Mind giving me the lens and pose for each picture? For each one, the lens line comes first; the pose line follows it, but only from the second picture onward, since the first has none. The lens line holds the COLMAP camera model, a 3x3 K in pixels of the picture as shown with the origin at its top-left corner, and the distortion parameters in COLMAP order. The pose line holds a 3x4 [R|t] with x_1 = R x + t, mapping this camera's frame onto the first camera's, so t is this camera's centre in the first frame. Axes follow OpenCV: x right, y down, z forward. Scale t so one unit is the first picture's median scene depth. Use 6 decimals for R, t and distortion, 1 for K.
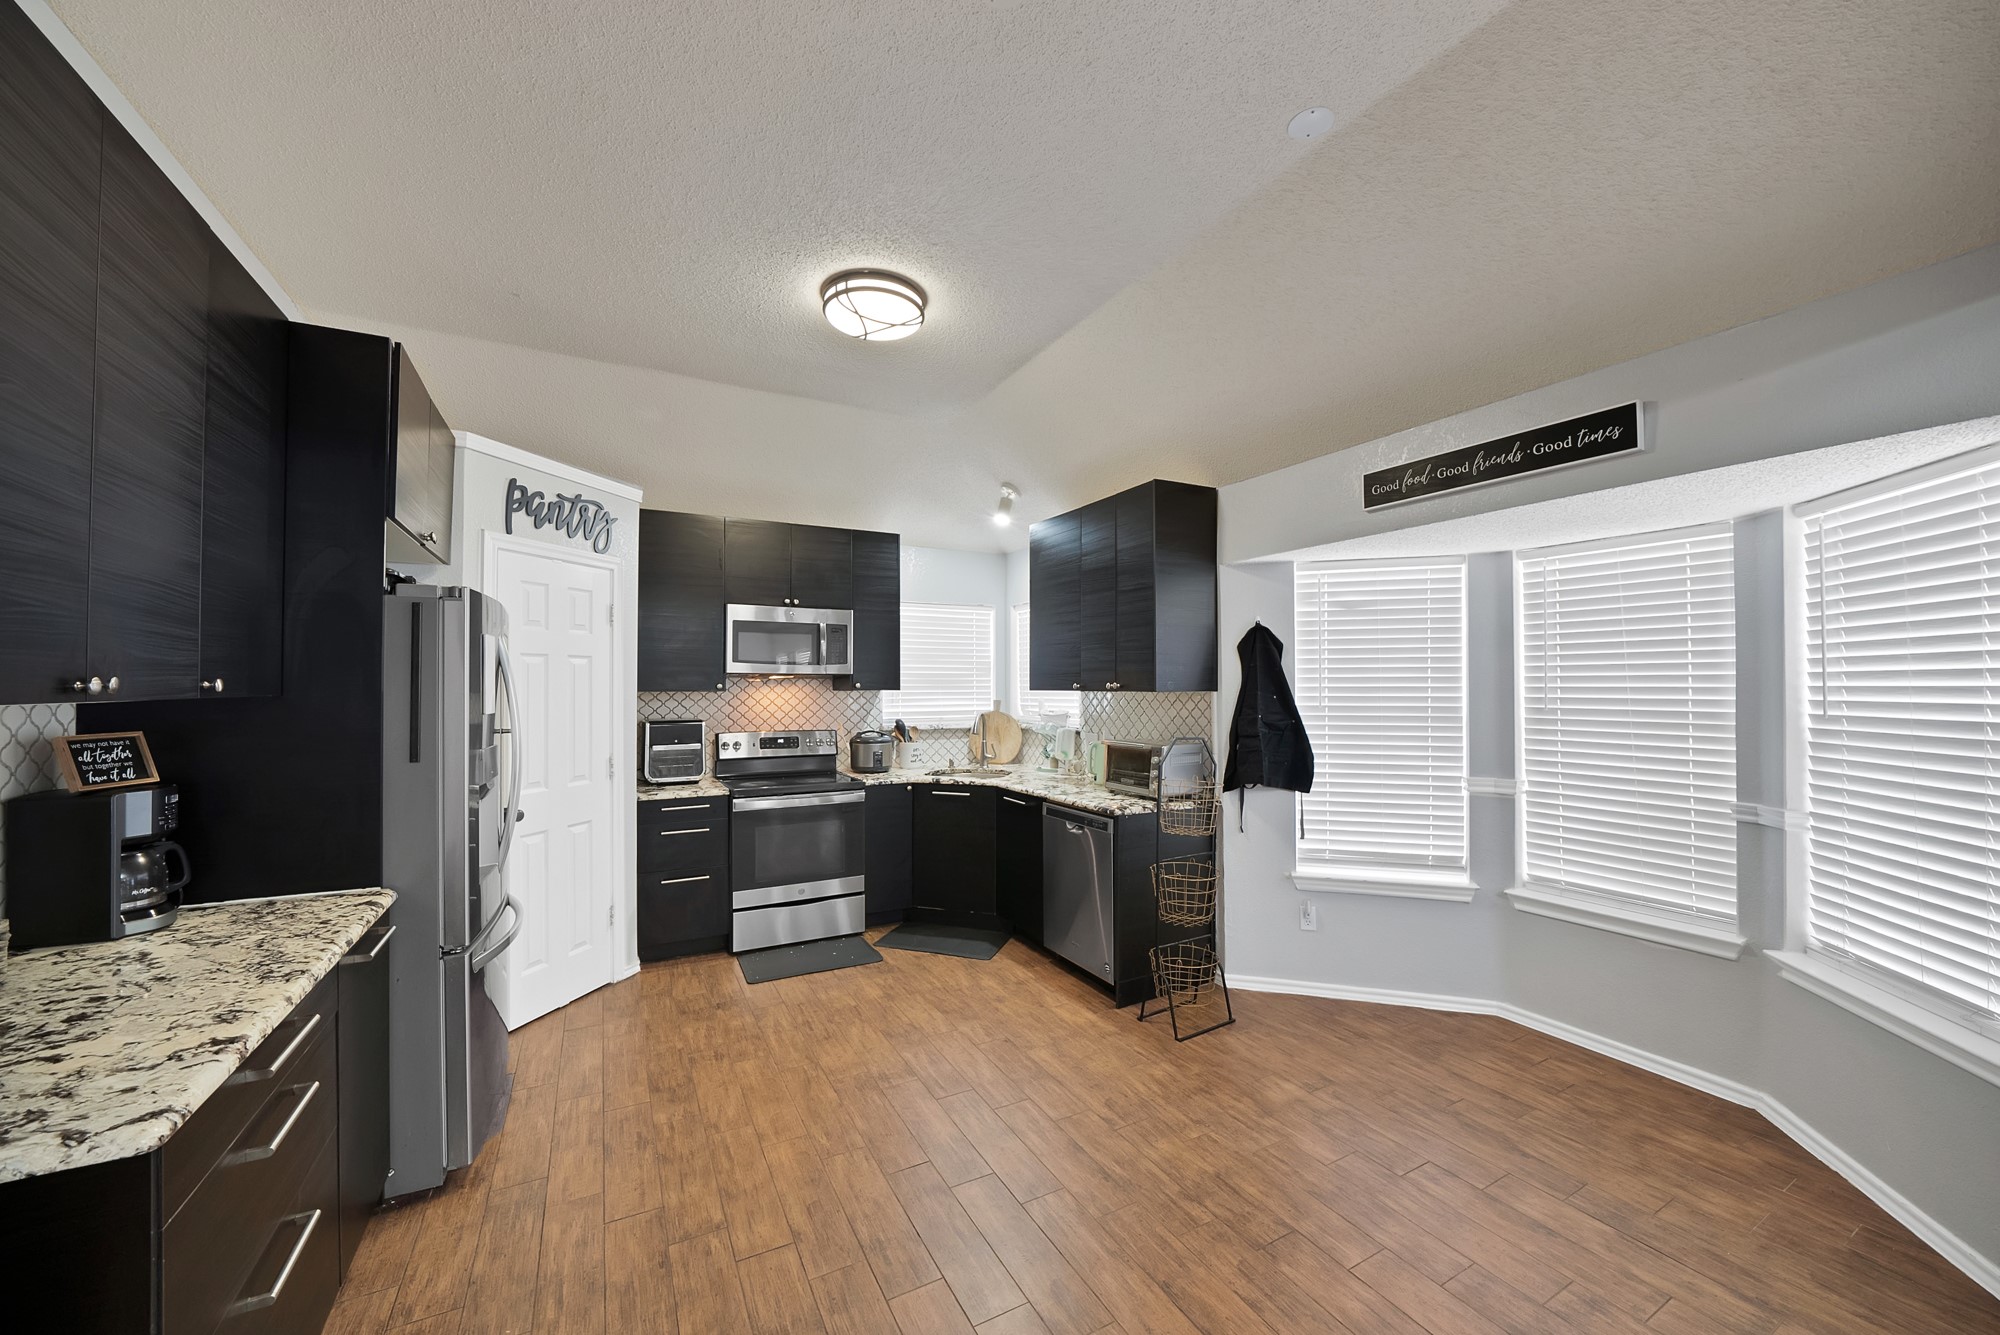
lens RADIAL K [[723.3, 0, 993.6], [0, 723.3, 676.1], [0, 0, 1]] dist [-0.024845, 0.001281]
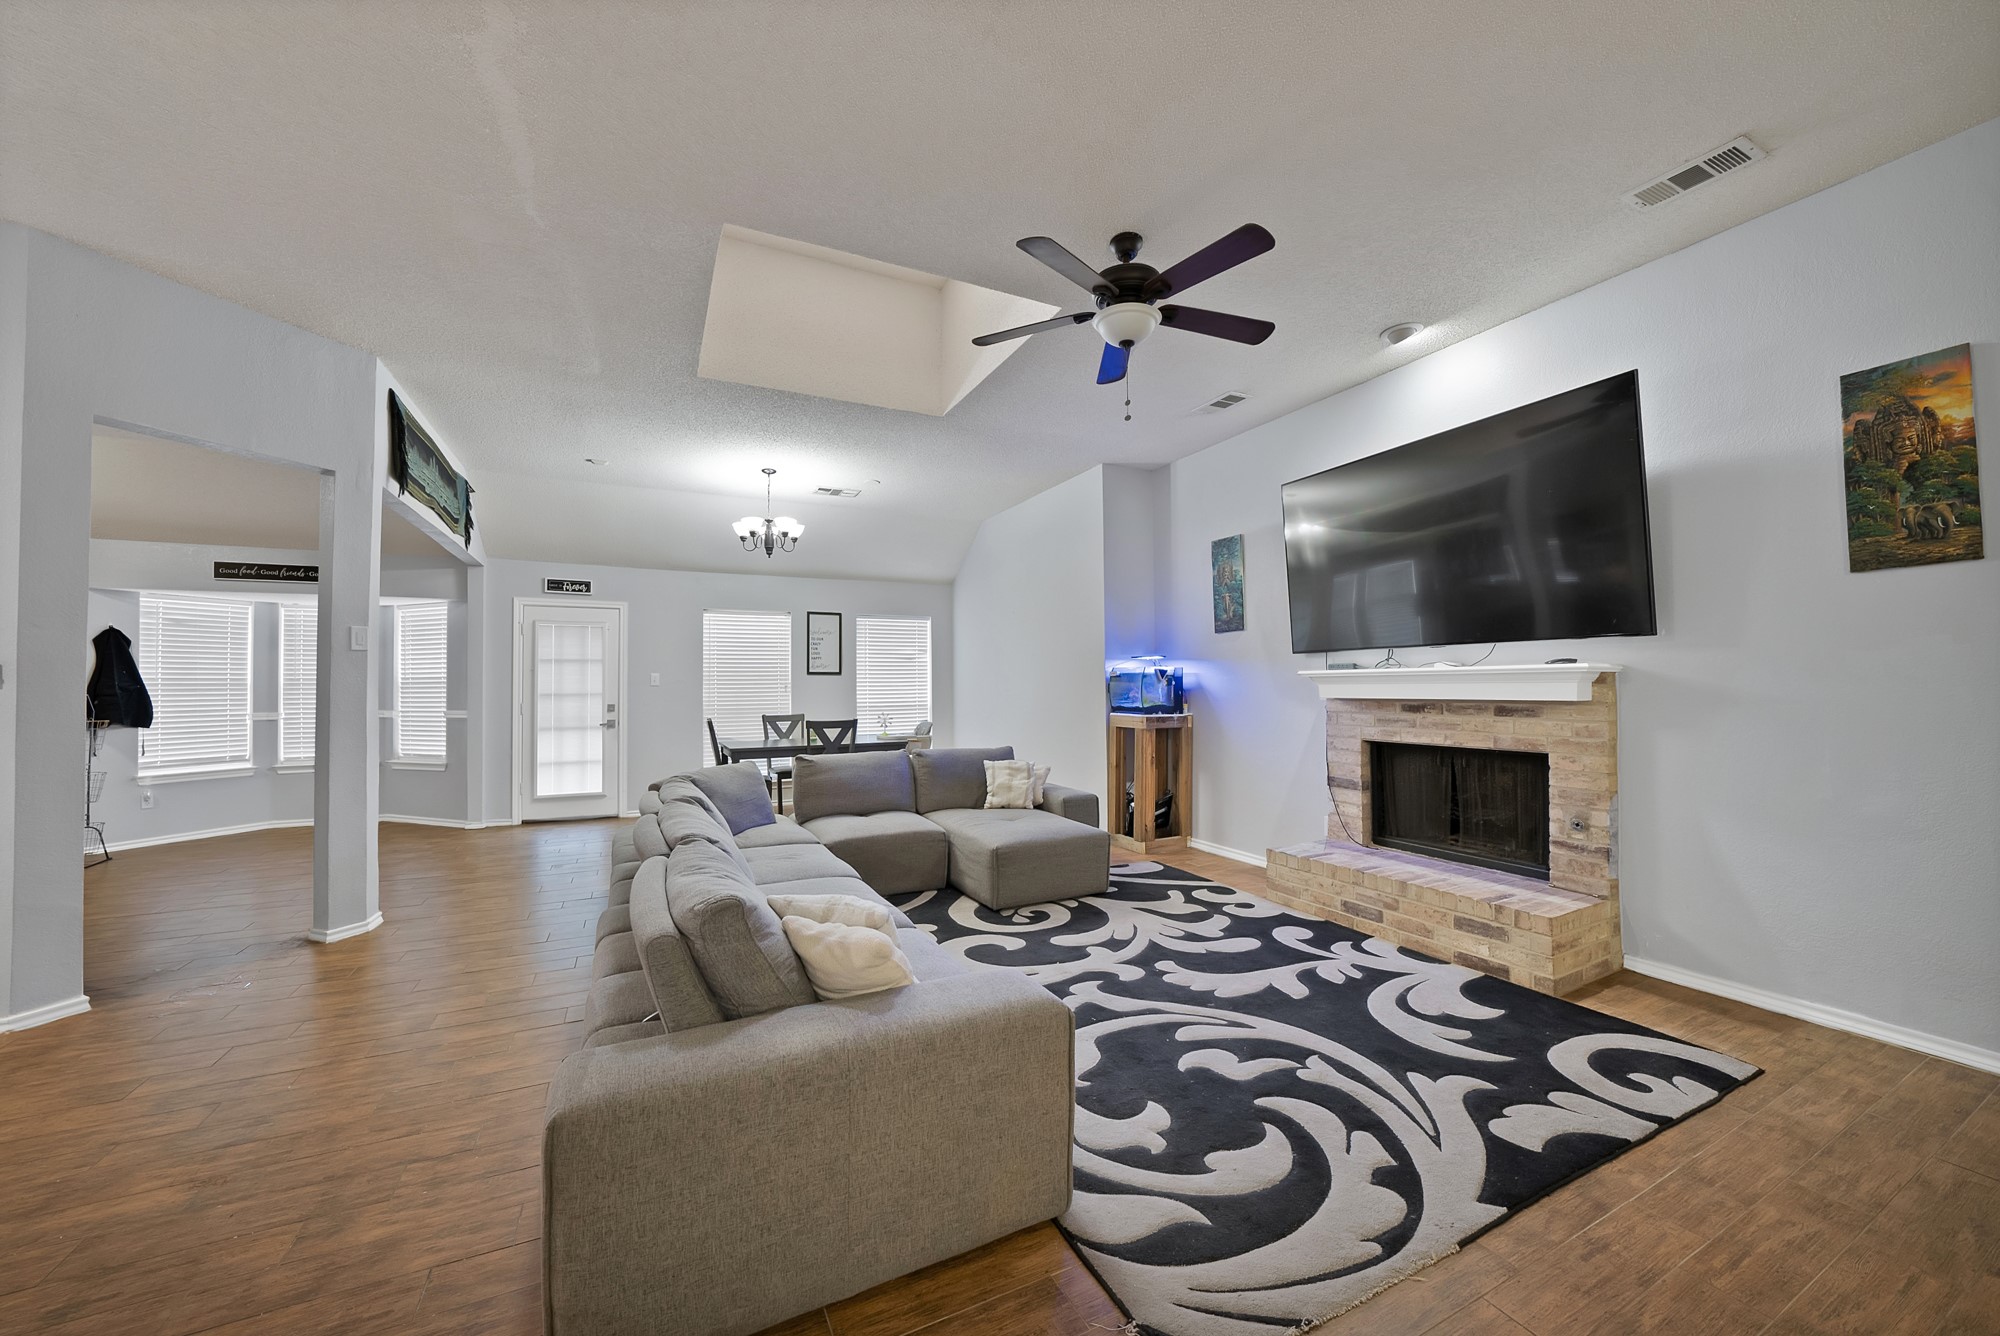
lens RADIAL K [[723.3, 0, 1003.3], [0, 723.3, 673.5], [0, 0, 1]] dist [-0.024845, 0.001281]
pose [[0.026759, 0.017050, 0.999497, -1.068763], [-0.005666, 0.999841, -0.016904, 0.045263], [-0.999626, -0.005211, 0.026851, -0.984357]]
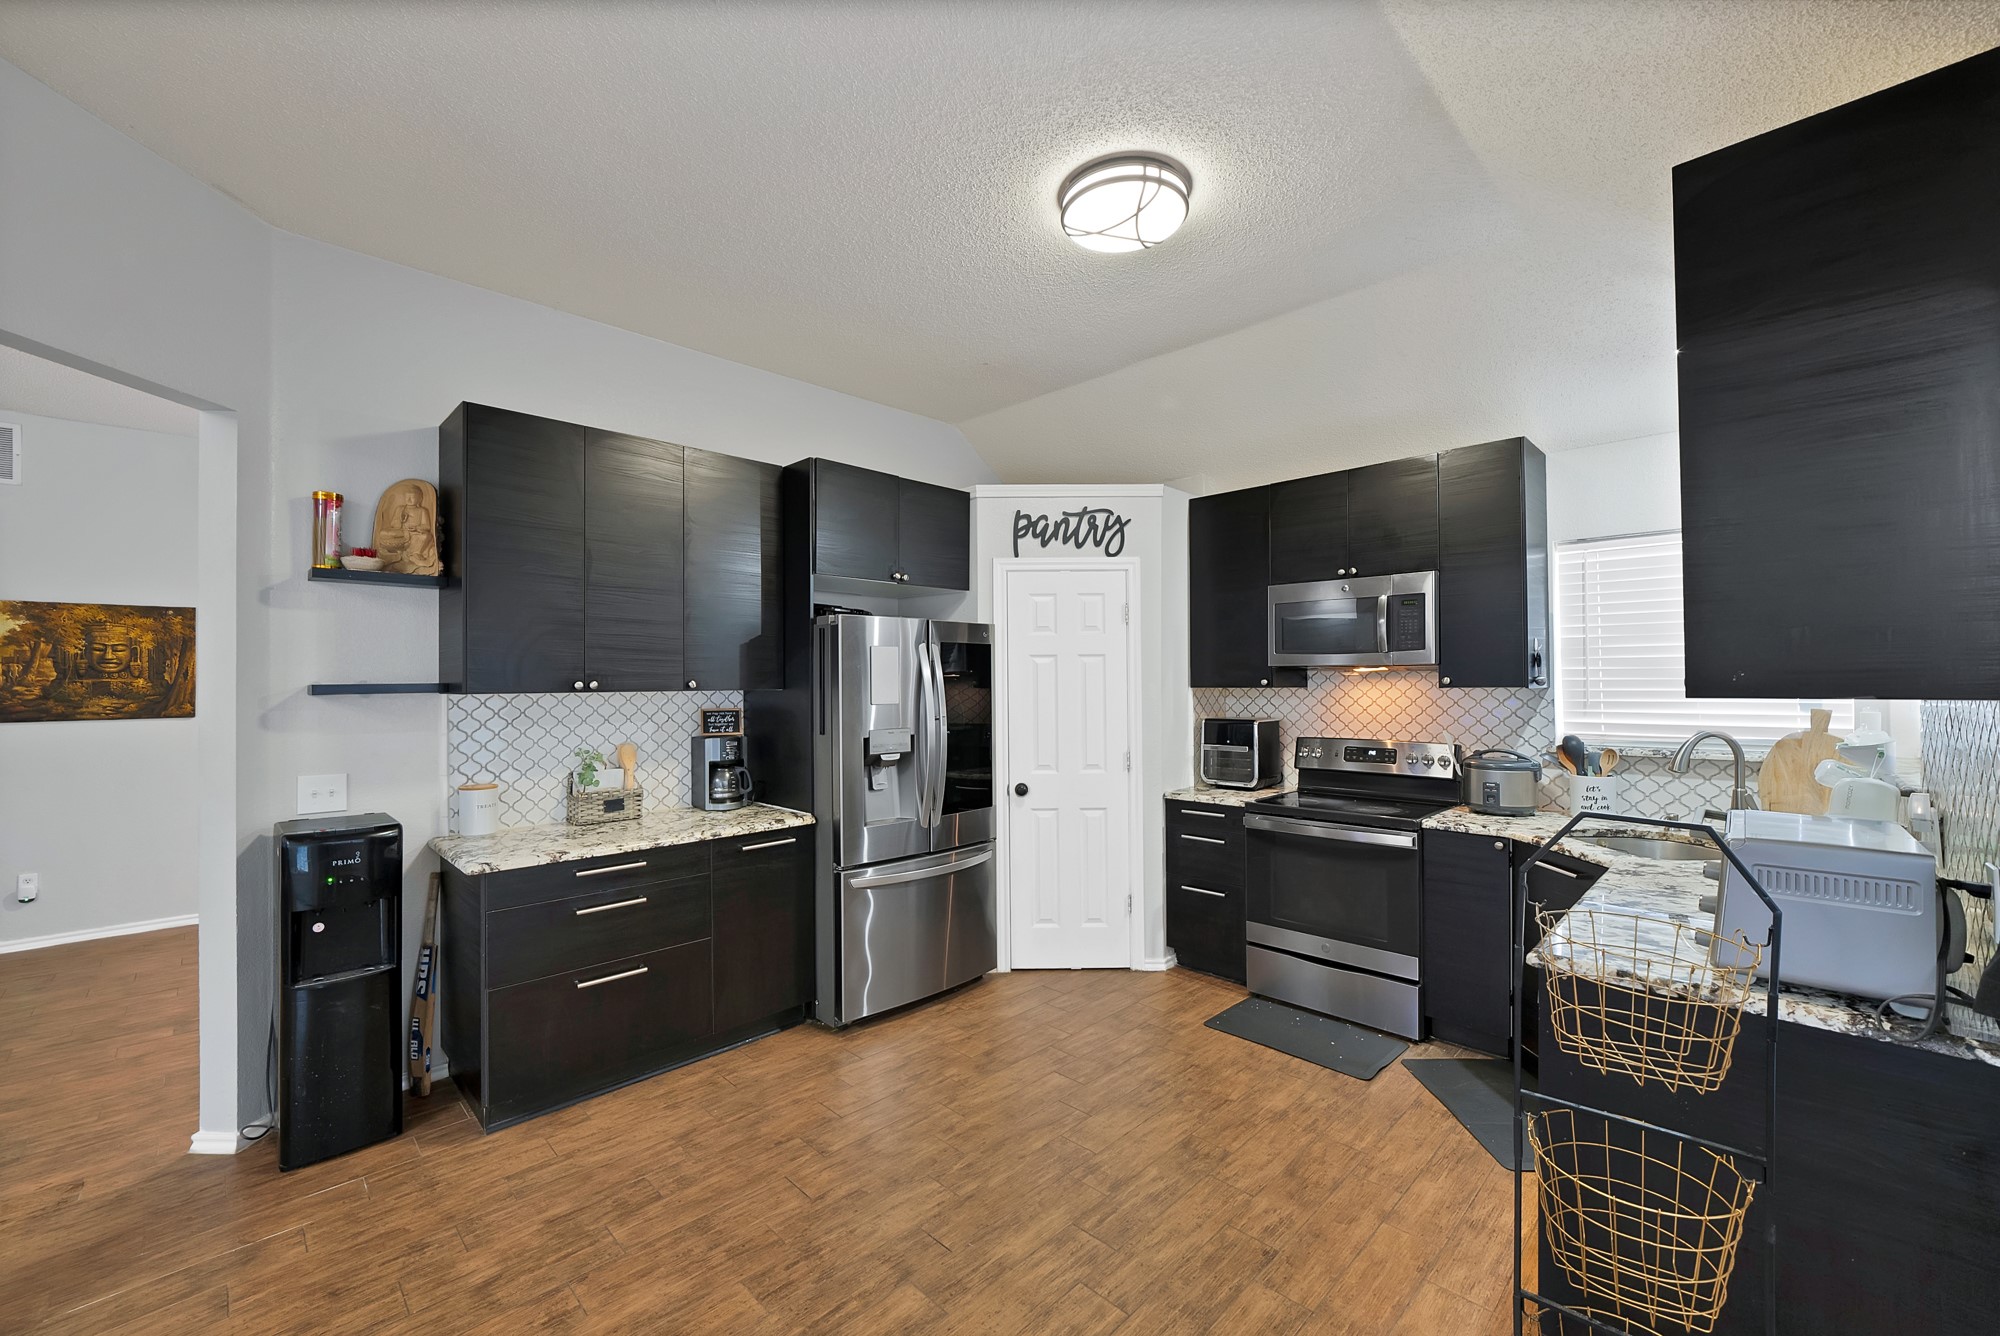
lens RADIAL K [[796.9, 0, 993.2], [0, 796.9, 677.6], [0, 0, 1]] dist [0.000560, 0.001335]
pose [[0.286250, -0.005597, -0.958139, 0.482443], [0.018913, 0.999821, -0.000190, 0.003448], [0.957968, -0.018067, 0.286305, 0.456123]]
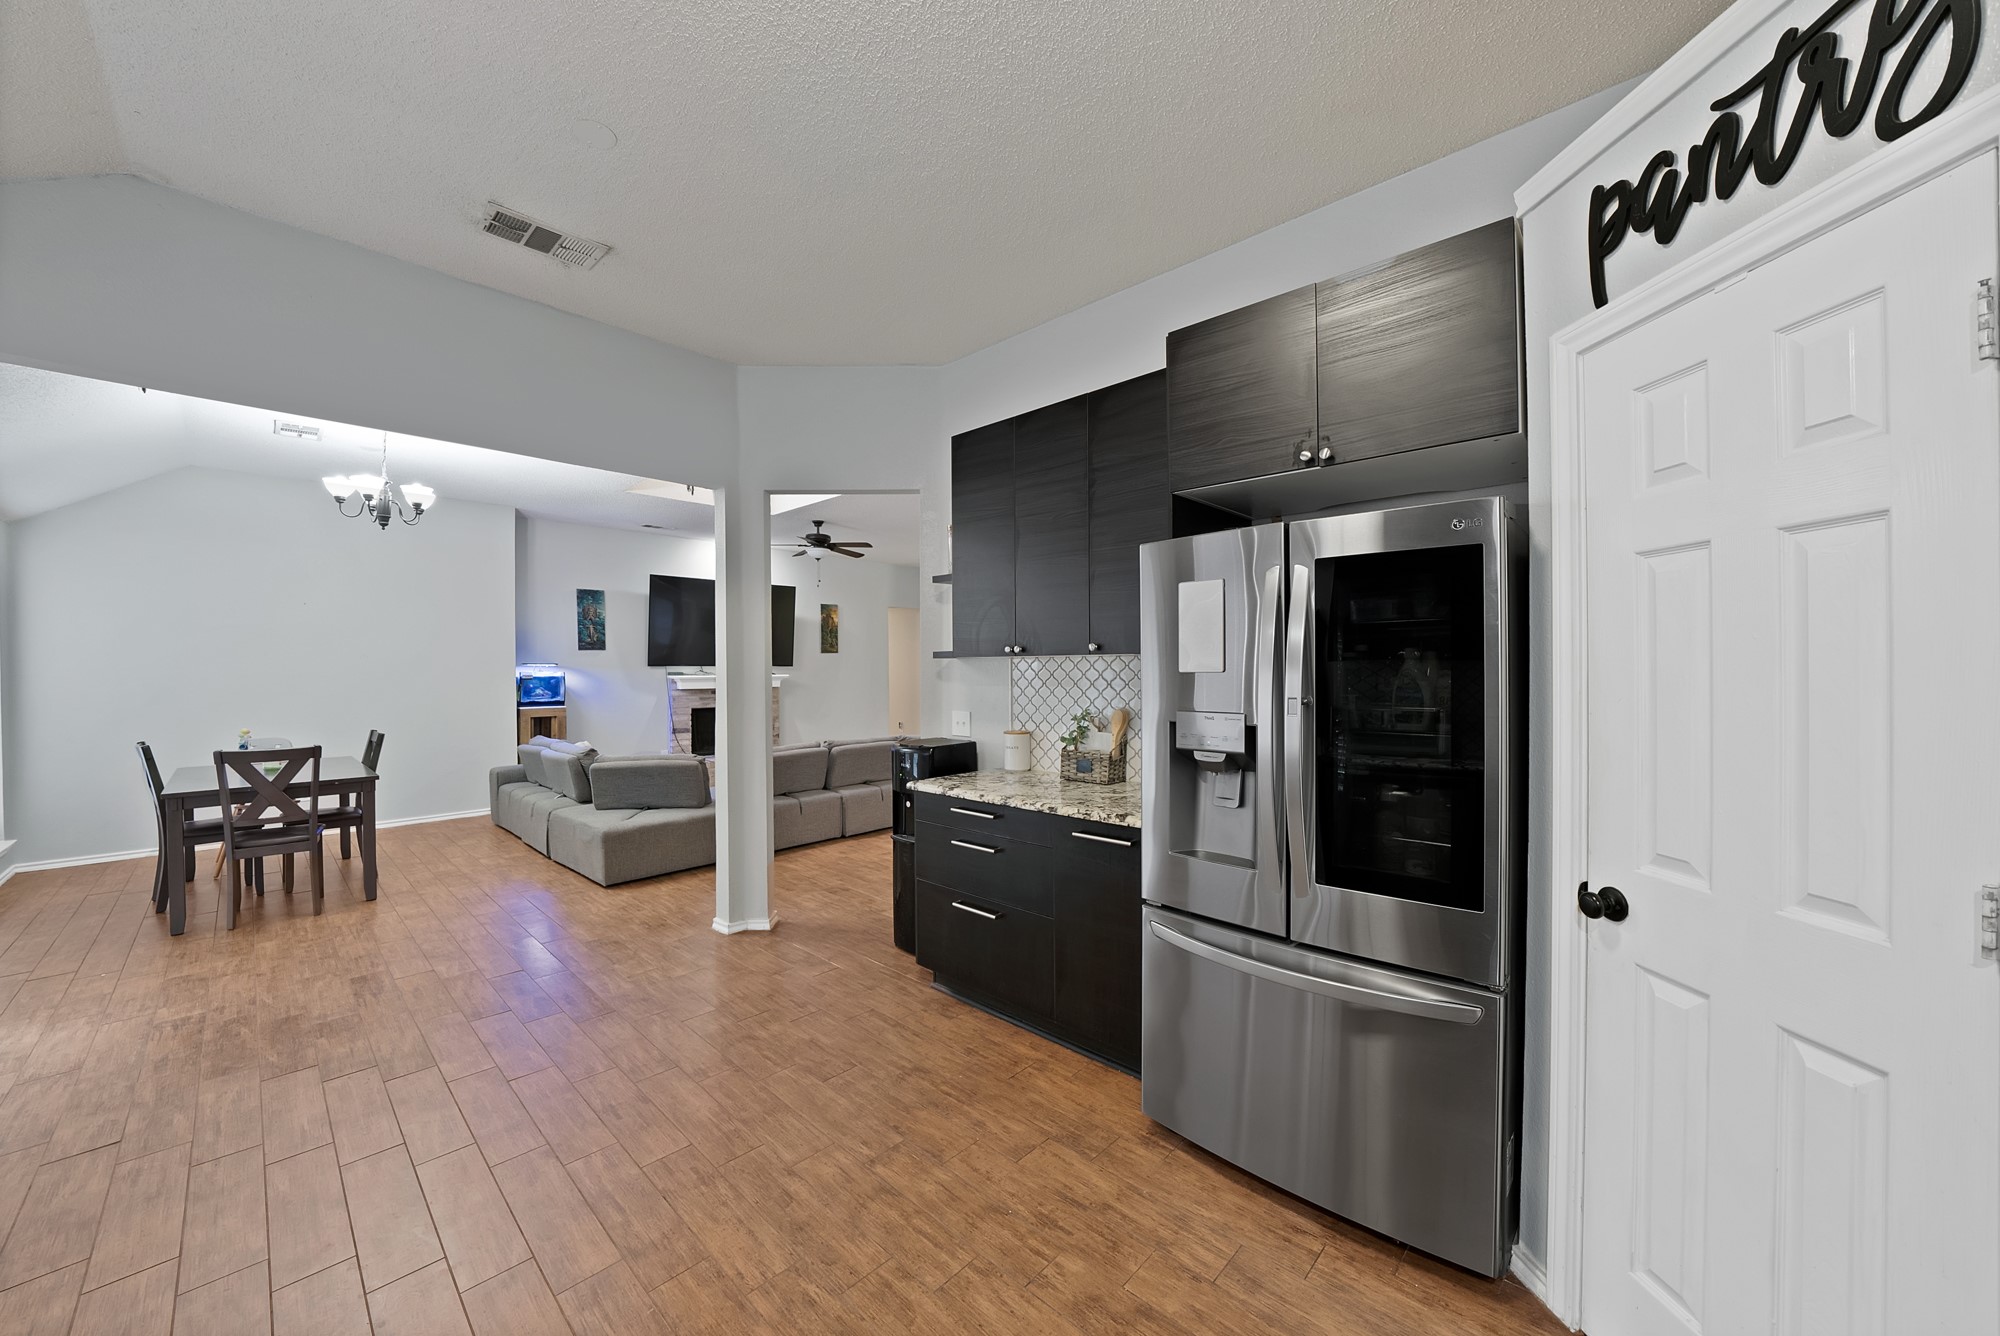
lens RADIAL K [[723.3, 0, 993.5], [0, 723.3, 669.3], [0, 0, 1]] dist [-0.024845, 0.001281]
pose [[-0.947381, 0.009969, -0.319952, -0.115599], [0.013546, 0.999868, -0.008957, 0.031751], [0.319821, -0.012820, -0.947391, 1.047028]]
